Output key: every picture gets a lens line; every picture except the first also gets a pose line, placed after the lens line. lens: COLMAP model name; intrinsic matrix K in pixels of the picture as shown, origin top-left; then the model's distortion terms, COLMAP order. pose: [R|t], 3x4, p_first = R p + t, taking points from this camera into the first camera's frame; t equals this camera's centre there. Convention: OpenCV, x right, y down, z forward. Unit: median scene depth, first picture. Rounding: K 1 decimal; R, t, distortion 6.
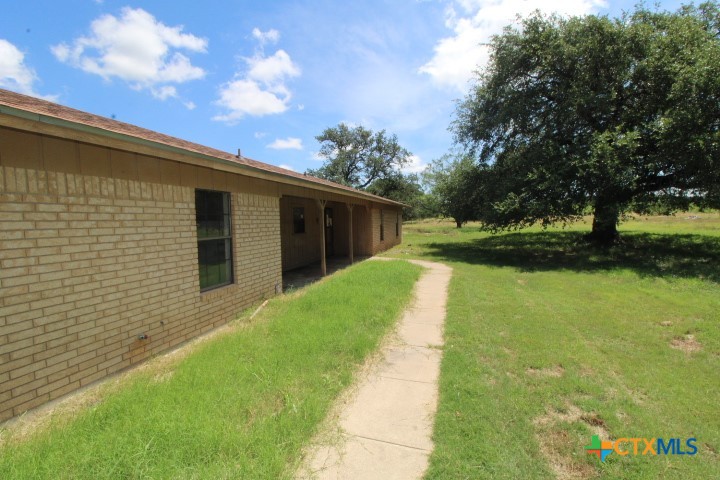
lens RADIAL K [[343.5, 0, 363.6], [0, 343.5, 240.4], [0, 0, 1]] dist [-0.002162, -0.010790]
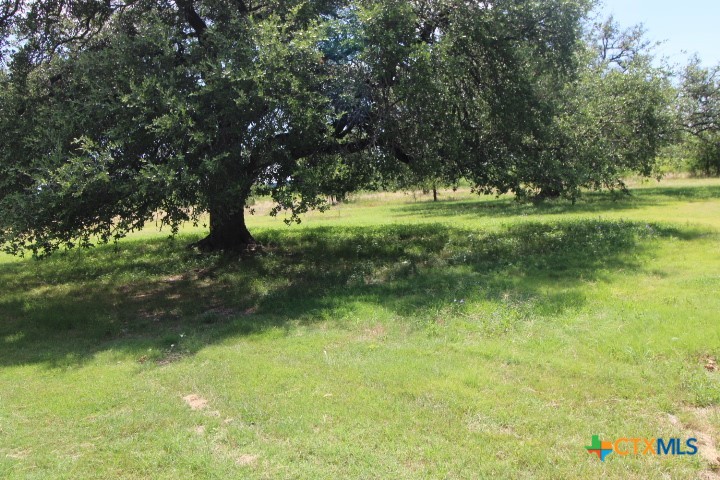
lens RADIAL K [[563.8, 0, 362.5], [0, 563.8, 236.4], [0, 0, 1]] dist [0.012859, -0.010800]
pose [[0.561761, -0.080584, 0.823366, 0.104571], [0.117227, 0.992956, 0.017201, -0.014815], [-0.818952, 0.086858, 0.567251, 0.440661]]
